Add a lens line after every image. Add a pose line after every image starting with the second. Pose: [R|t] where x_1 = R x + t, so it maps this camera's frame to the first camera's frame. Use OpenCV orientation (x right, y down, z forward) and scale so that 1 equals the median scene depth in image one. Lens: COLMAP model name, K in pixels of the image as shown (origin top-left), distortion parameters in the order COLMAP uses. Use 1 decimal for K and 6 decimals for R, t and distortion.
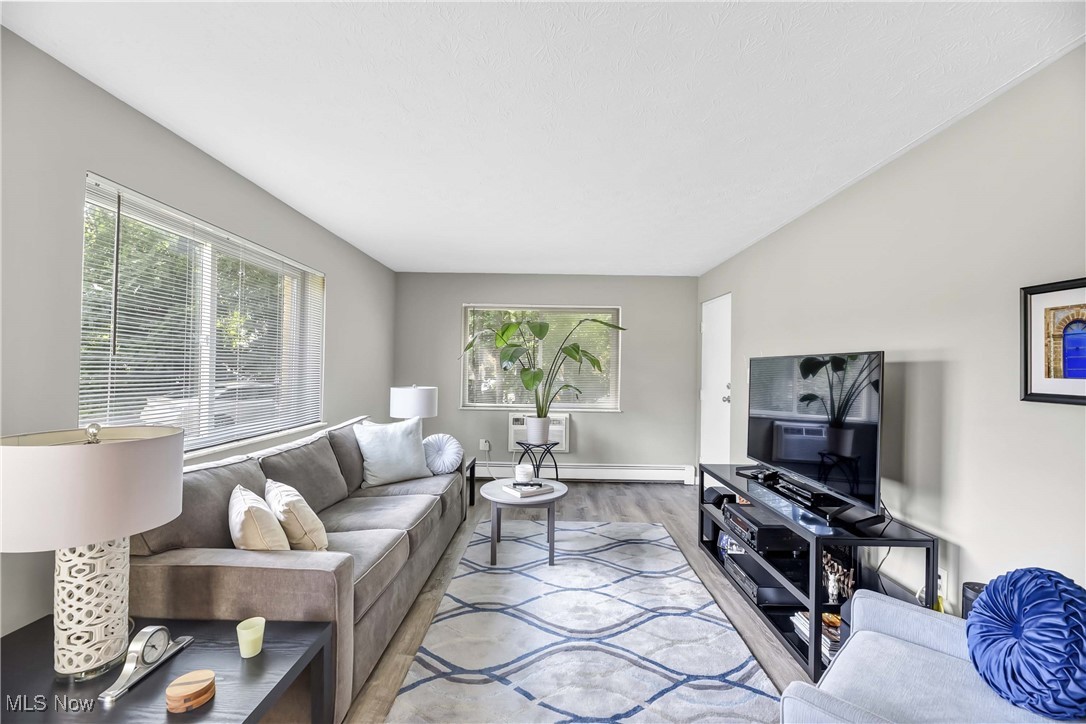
lens RADIAL K [[444.8, 0, 543.0], [0, 444.8, 362.0], [0, 0, 1]] dist [-0.001731, -0.000753]
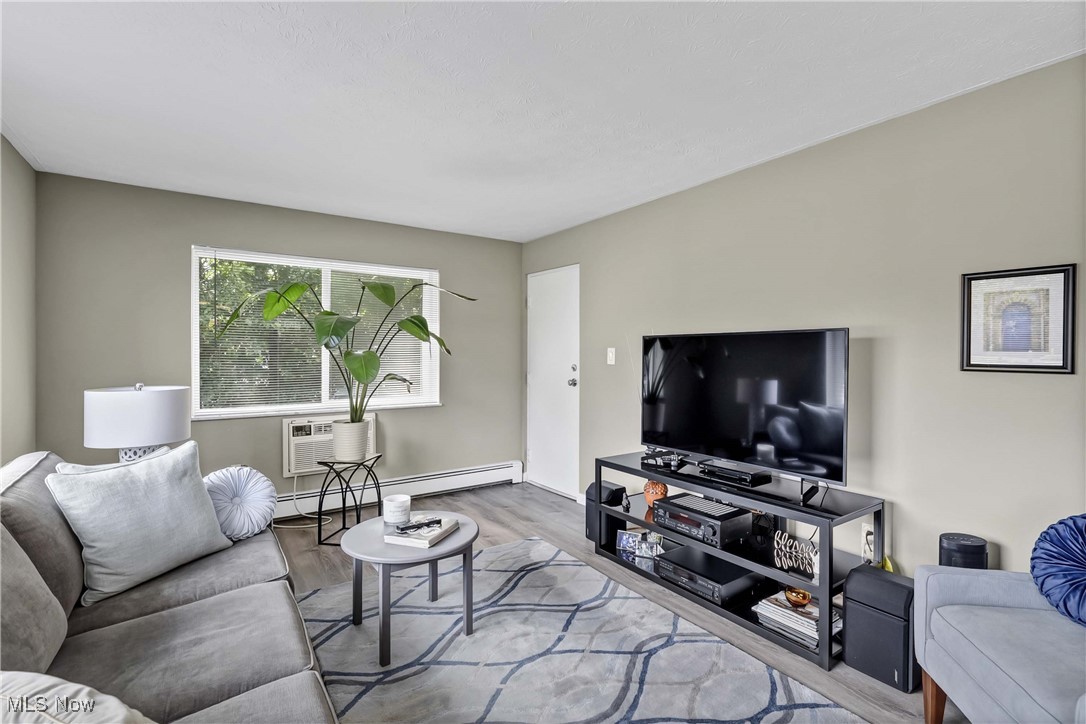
lens RADIAL K [[499.2, 0, 535.9], [0, 499.2, 355.7], [0, 0, 1]] dist [-0.000294, -0.000154]
pose [[0.819283, -0.016201, 0.573160, -0.331106], [0.002850, 0.999703, 0.024185, 0.006572], [-0.573382, -0.018181, 0.819086, 0.312466]]
